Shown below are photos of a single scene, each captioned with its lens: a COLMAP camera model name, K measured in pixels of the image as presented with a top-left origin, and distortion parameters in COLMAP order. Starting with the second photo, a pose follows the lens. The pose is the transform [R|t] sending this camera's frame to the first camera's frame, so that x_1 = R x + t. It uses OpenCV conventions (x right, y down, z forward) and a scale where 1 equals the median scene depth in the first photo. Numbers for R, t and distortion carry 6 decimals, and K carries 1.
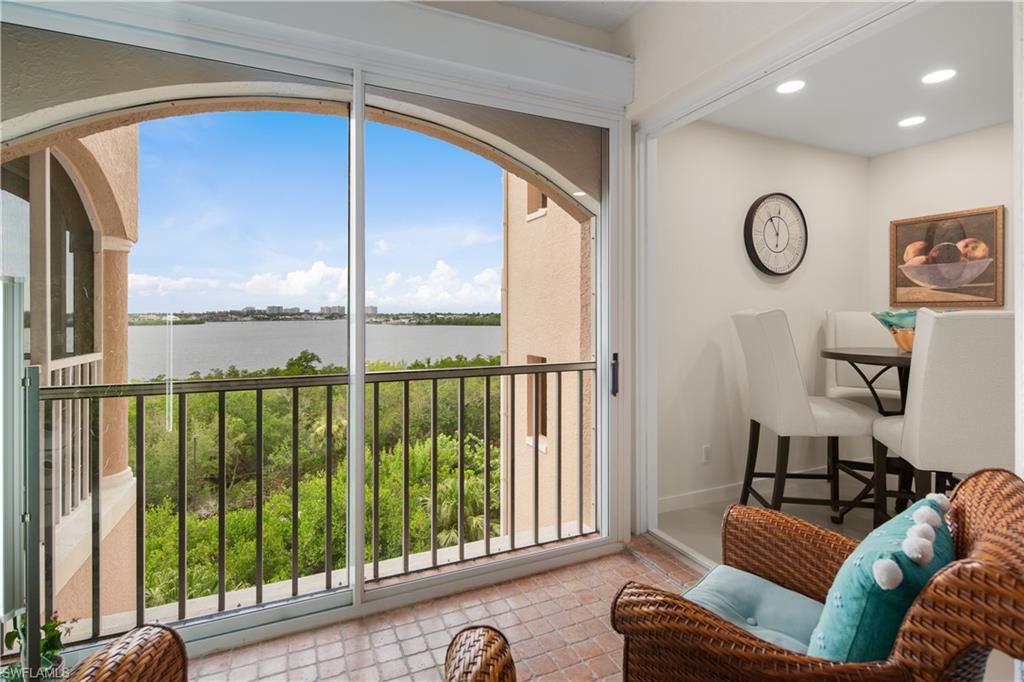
lens RADIAL K [[497.5, 0, 506.1], [0, 497.5, 312.8], [0, 0, 1]] dist [-0.000133, -0.000120]
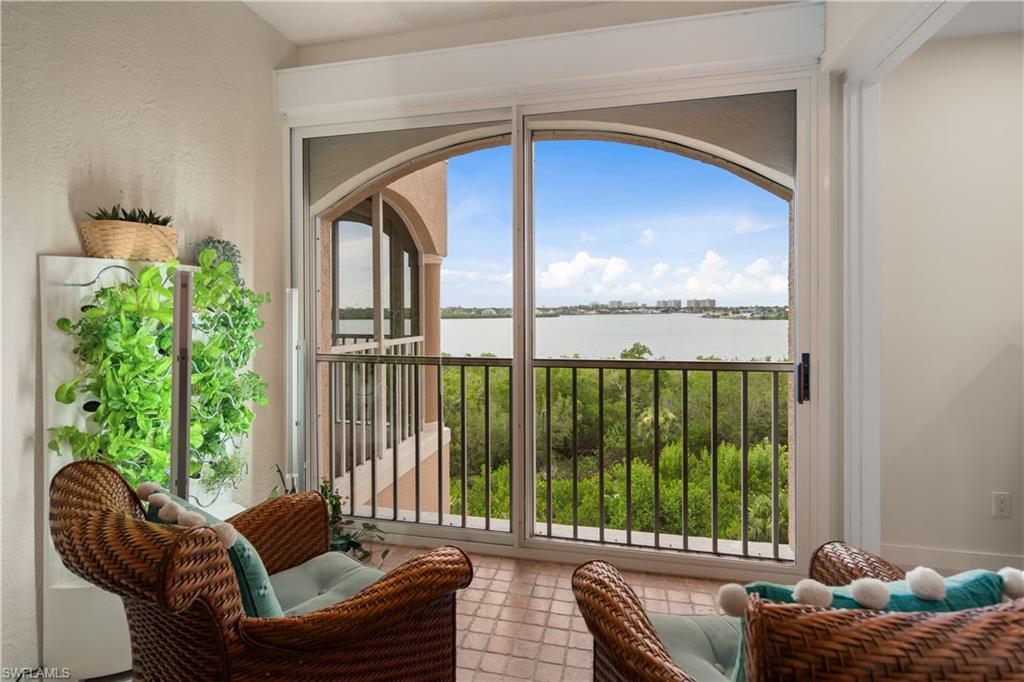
lens RADIAL K [[497.5, 0, 506.1], [0, 497.5, 312.8], [0, 0, 1]] dist [-0.000133, -0.000120]
pose [[0.794845, 0.001277, -0.606812, 0.234706], [0.006361, 0.999925, 0.010436, -0.000127], [0.606780, -0.012155, 0.794777, 0.012323]]
